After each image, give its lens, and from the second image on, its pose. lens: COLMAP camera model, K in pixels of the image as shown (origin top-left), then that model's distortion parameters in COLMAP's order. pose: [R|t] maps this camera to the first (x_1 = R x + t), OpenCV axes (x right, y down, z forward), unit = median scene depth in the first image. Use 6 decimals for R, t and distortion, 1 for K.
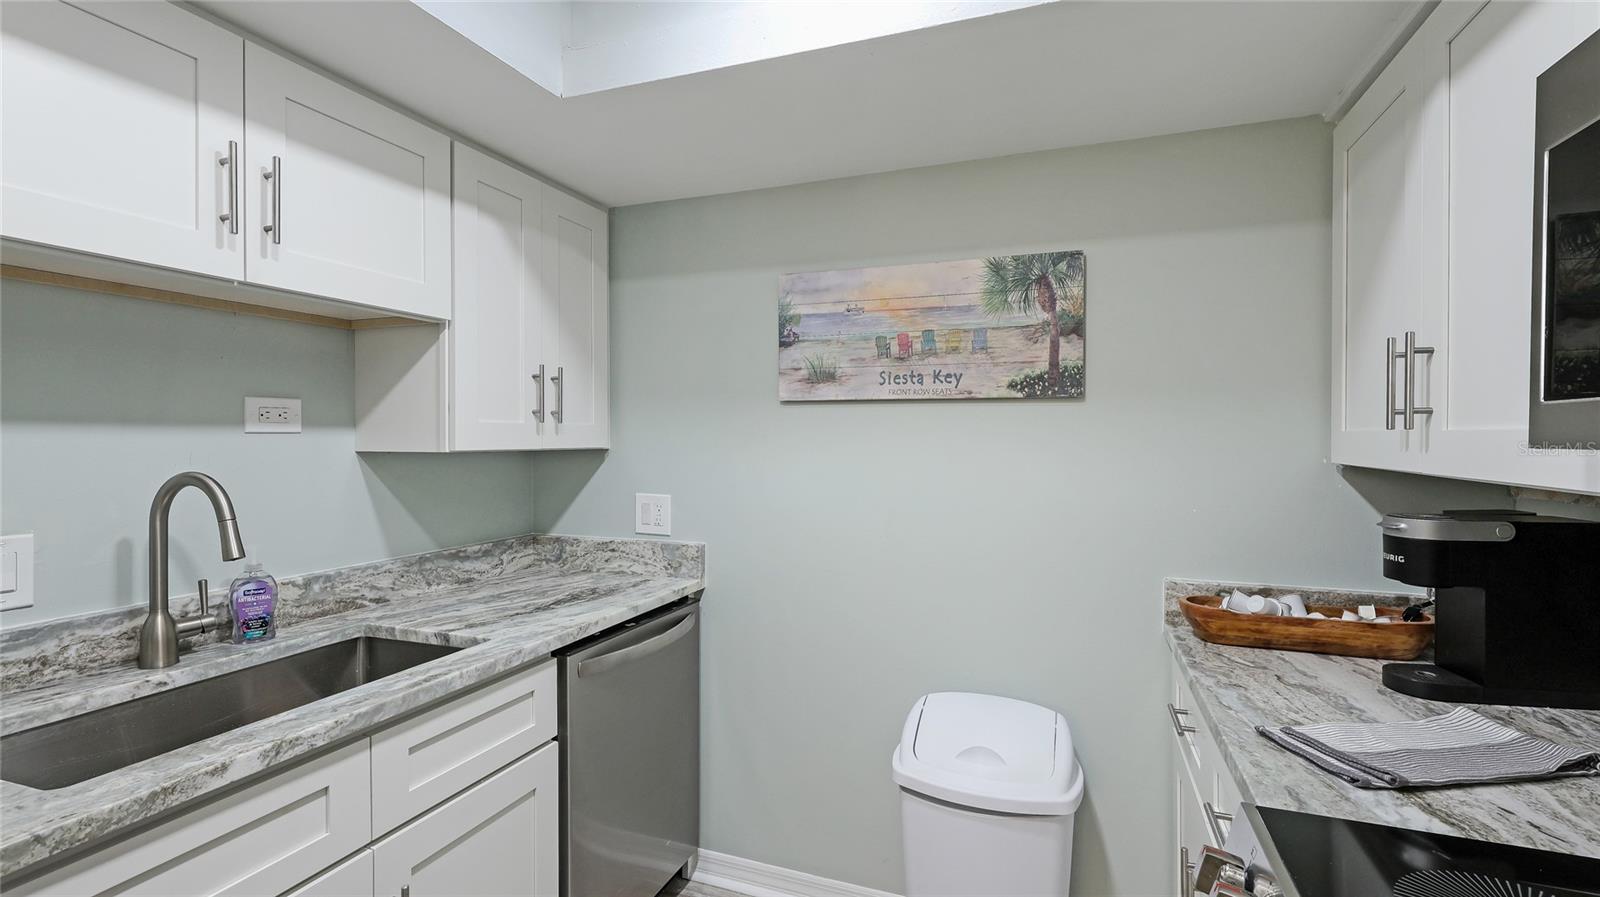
lens RADIAL K [[725.6, 0, 797.6], [0, 725.6, 446.2], [0, 0, 1]] dist [0.000494, -0.000308]
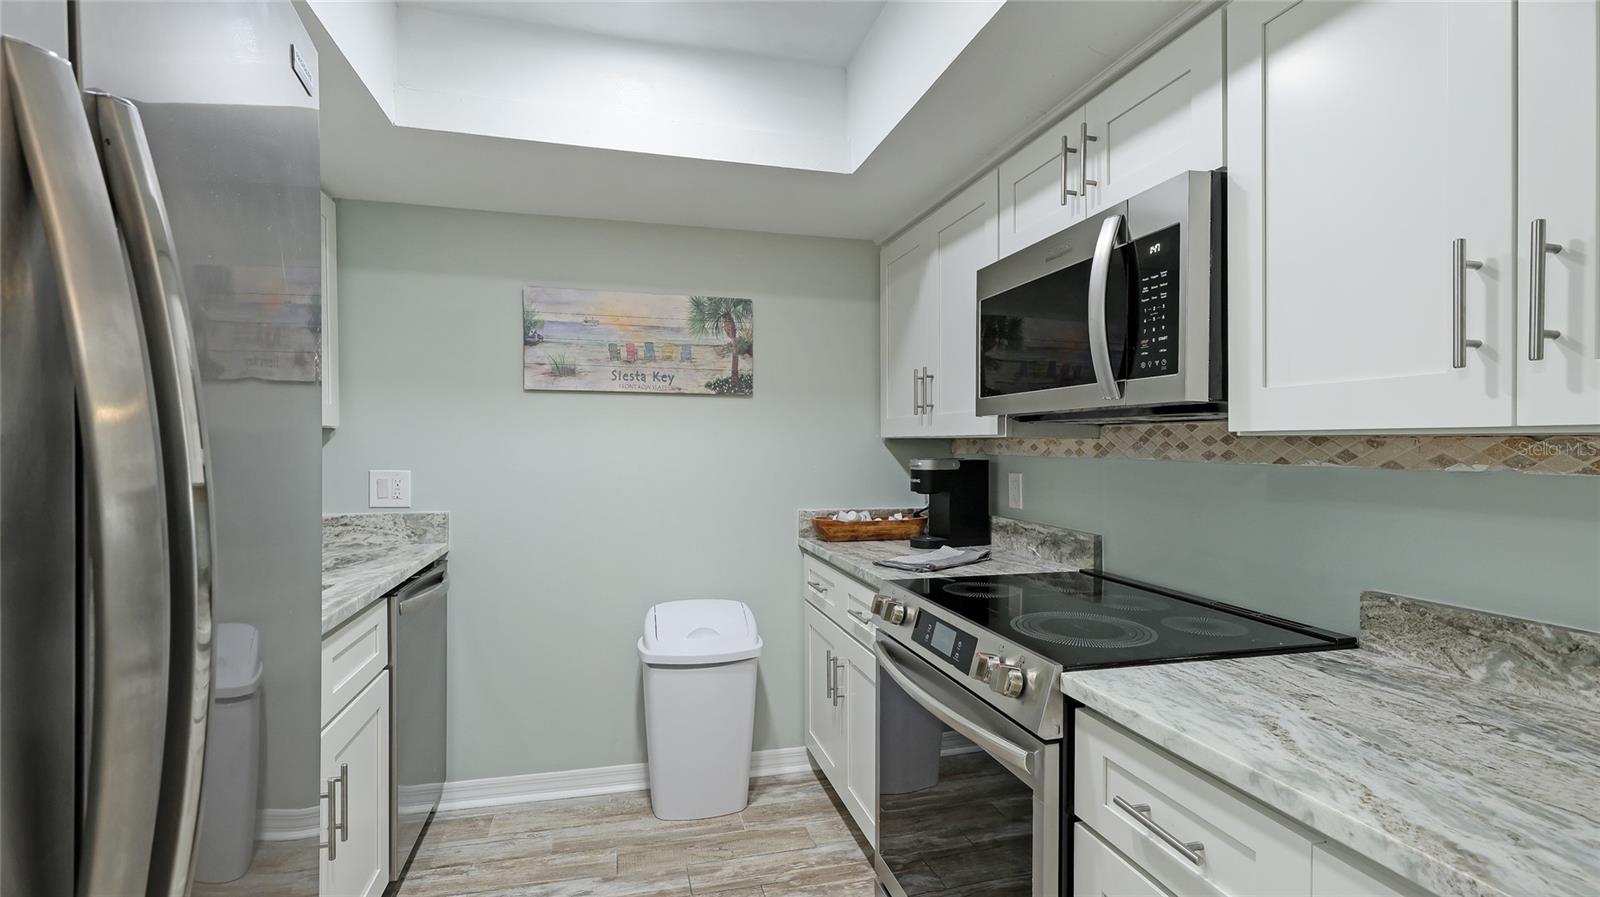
lens RADIAL K [[731.1, 0, 800.0], [0, 731.1, 446.1], [0, 0, 1]] dist [0.002897, 0.000121]
pose [[0.810615, 0.000434, 0.585579, -0.409548], [0.005895, 0.999943, -0.008901, 0.051694], [-0.585549, 0.010667, 0.810567, -0.293921]]
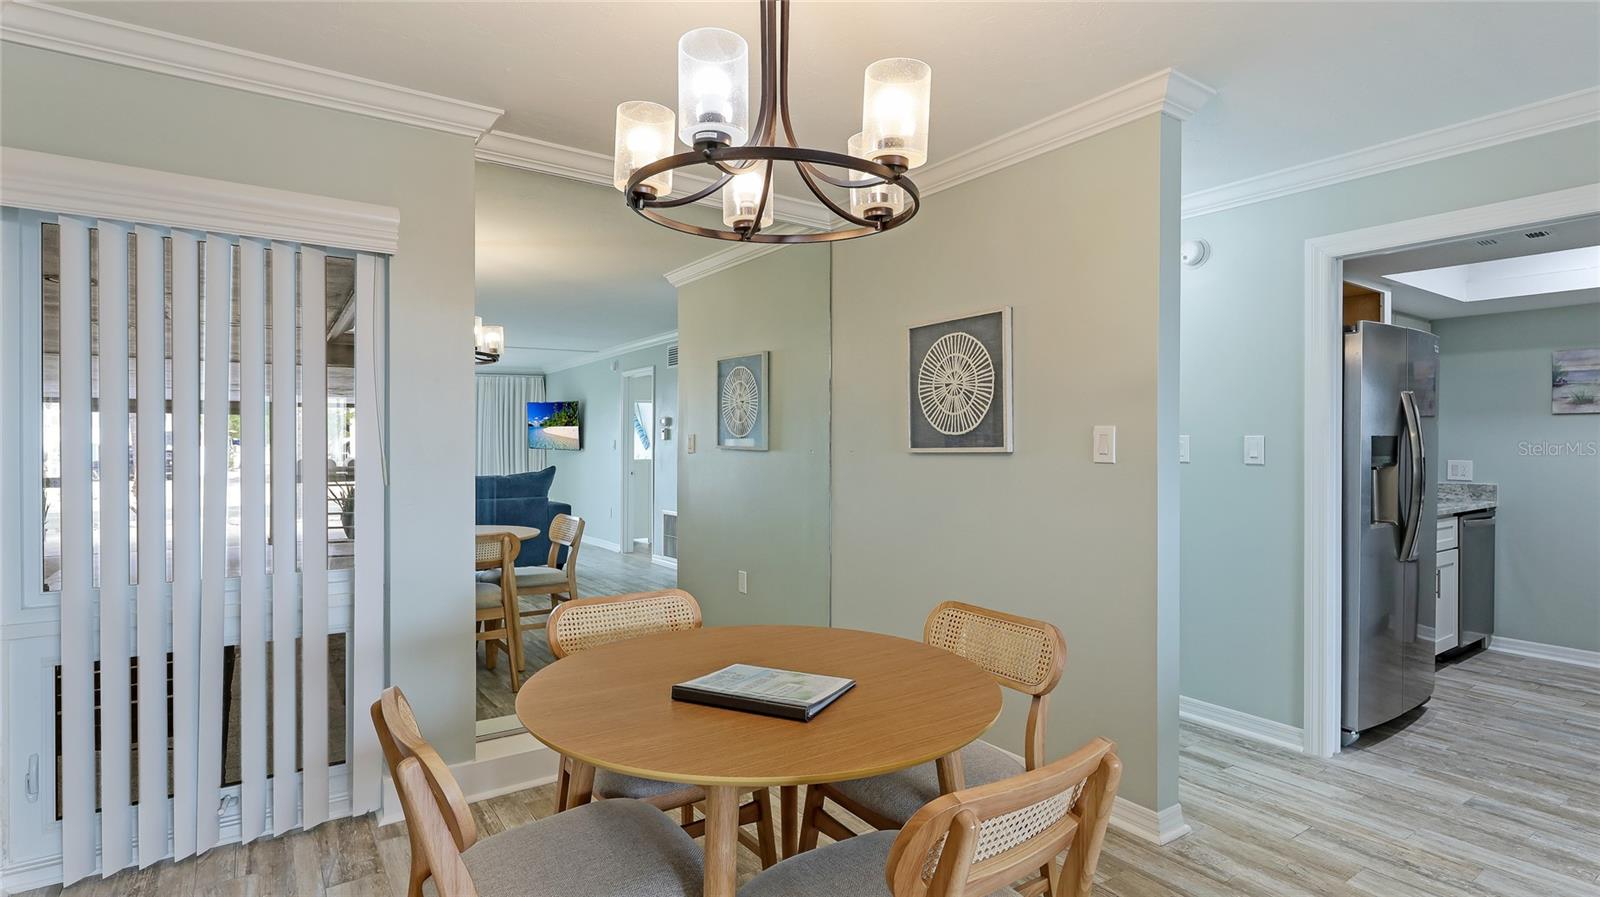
lens RADIAL K [[755.4, 0, 806.0], [0, 755.4, 446.6], [0, 0, 1]] dist [-0.002931, -0.000843]
pose [[0.824156, 0.006262, -0.566329, -0.613352], [-0.014361, 0.999848, -0.009843, 0.089359], [0.566181, 0.016245, 0.824121, -2.124031]]
